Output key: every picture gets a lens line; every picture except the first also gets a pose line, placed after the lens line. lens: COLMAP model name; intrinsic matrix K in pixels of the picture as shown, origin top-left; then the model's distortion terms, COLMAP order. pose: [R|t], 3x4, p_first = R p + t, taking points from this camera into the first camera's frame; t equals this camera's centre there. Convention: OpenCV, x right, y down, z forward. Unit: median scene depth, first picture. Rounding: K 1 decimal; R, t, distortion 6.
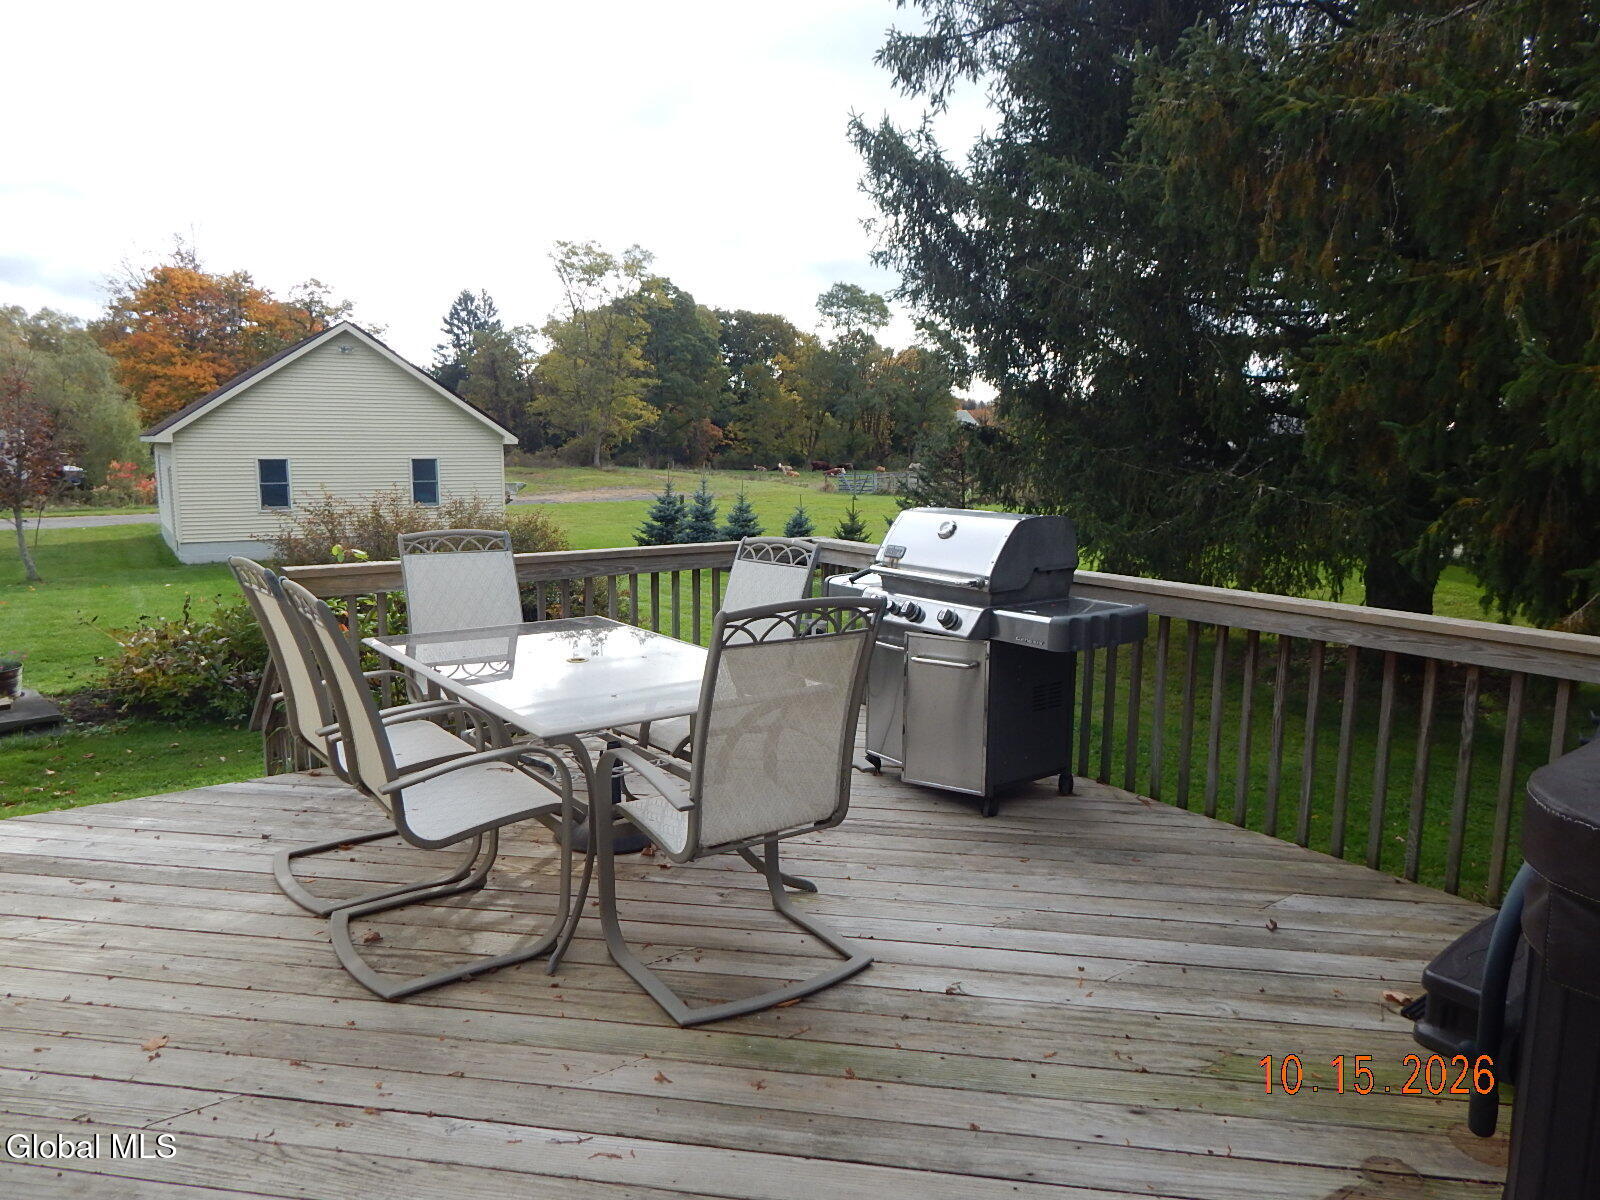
lens RADIAL K [[1051.3, 0, 804.0], [0, 1051.3, 601.3], [0, 0, 1]] dist [-0.001524, 0.000122]
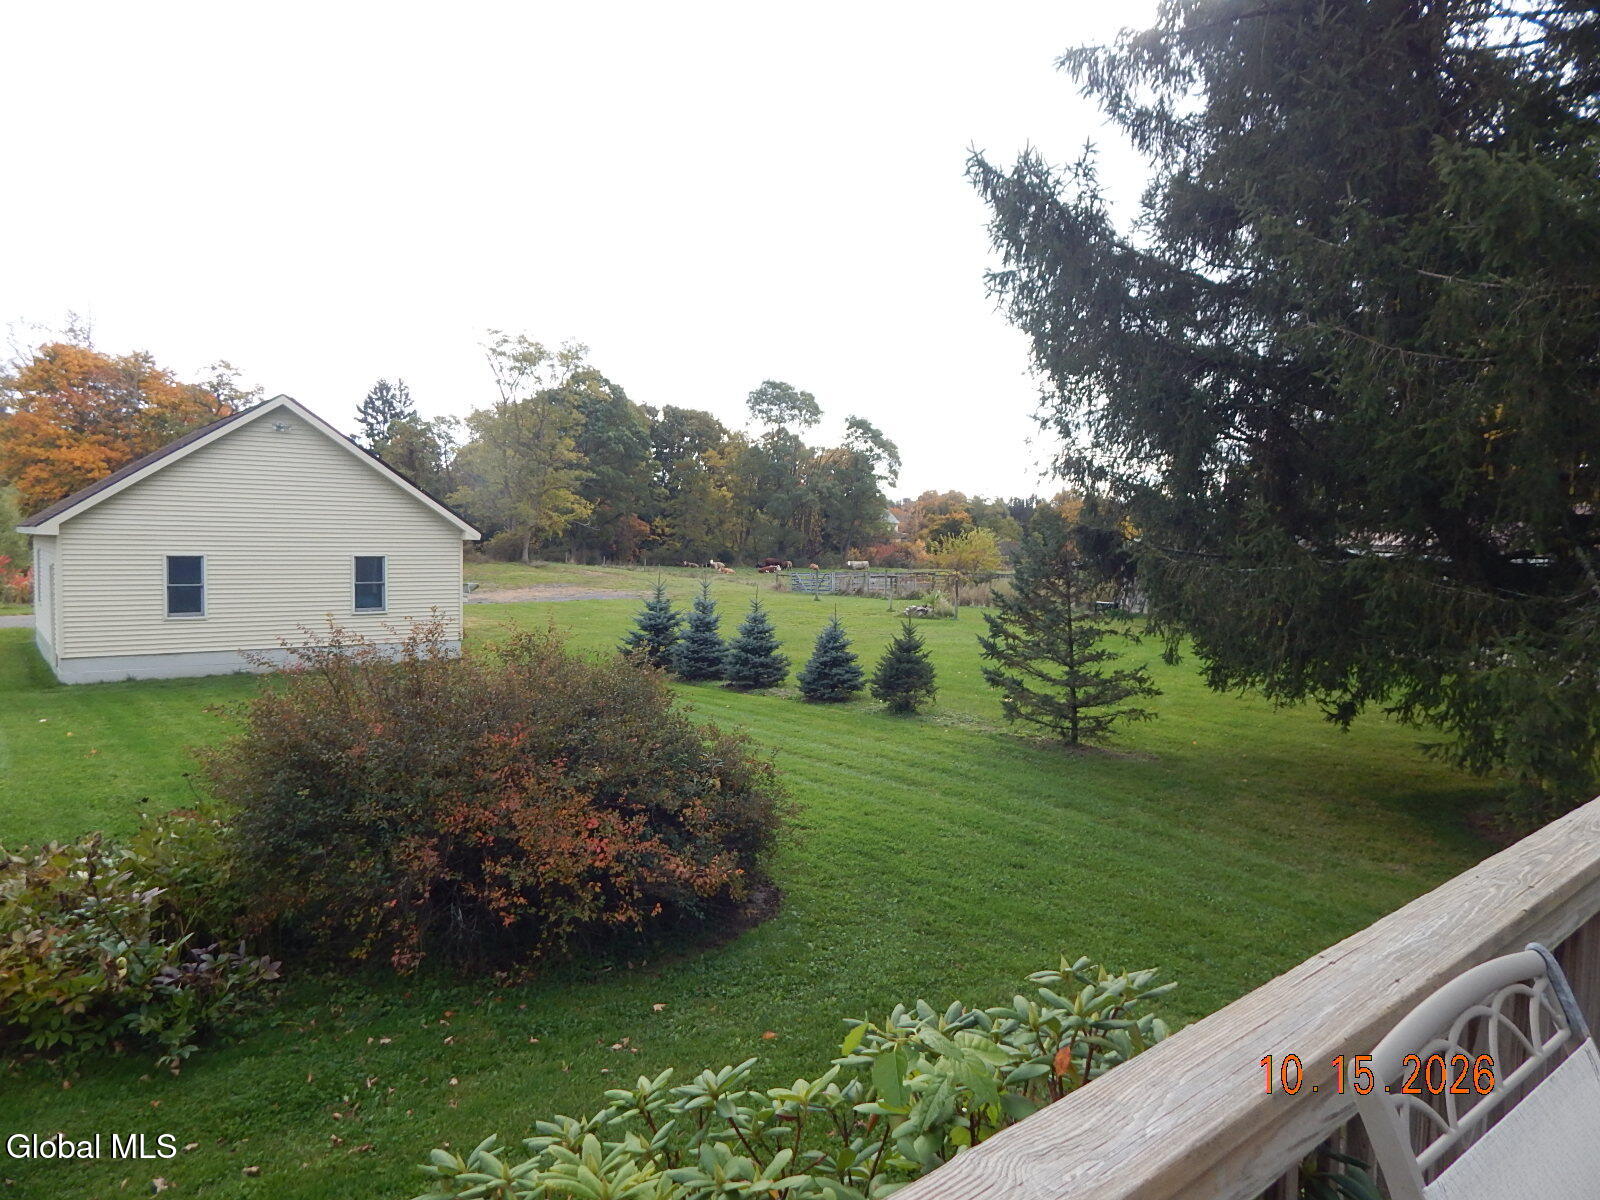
lens RADIAL K [[1051.3, 0, 807.0], [0, 1051.3, 594.9], [0, 0, 1]] dist [-0.001524, 0.000122]
pose [[0.996106, 0.006368, 0.087930, -0.065049], [0.002113, 0.995377, -0.096023, -0.017281], [-0.088135, 0.095834, 0.991488, 0.100791]]
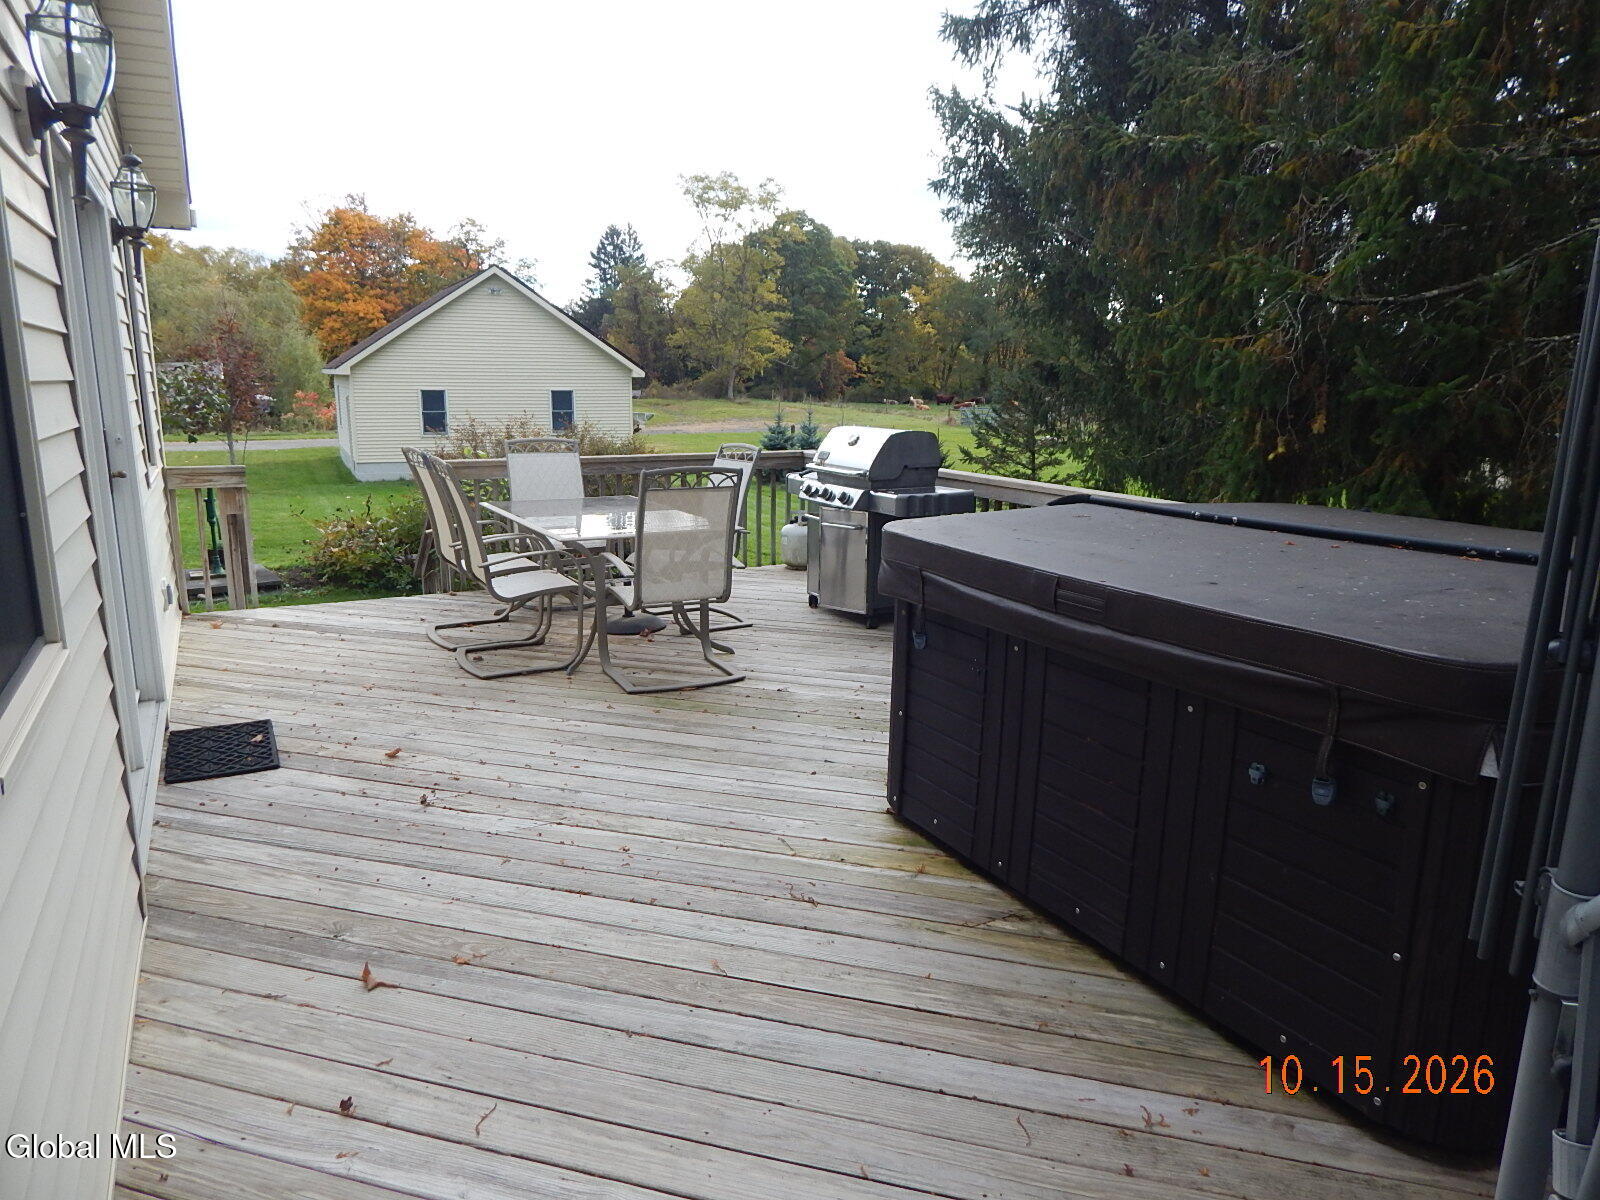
lens RADIAL K [[1051.3, 0, 808.1], [0, 1051.3, 597.1], [0, 0, 1]] dist [-0.001524, 0.000122]
pose [[0.991747, 0.029725, -0.124715, 0.032104], [-0.022441, 0.997982, 0.059404, 0.008153], [0.126229, -0.056115, 0.990413, -0.061052]]
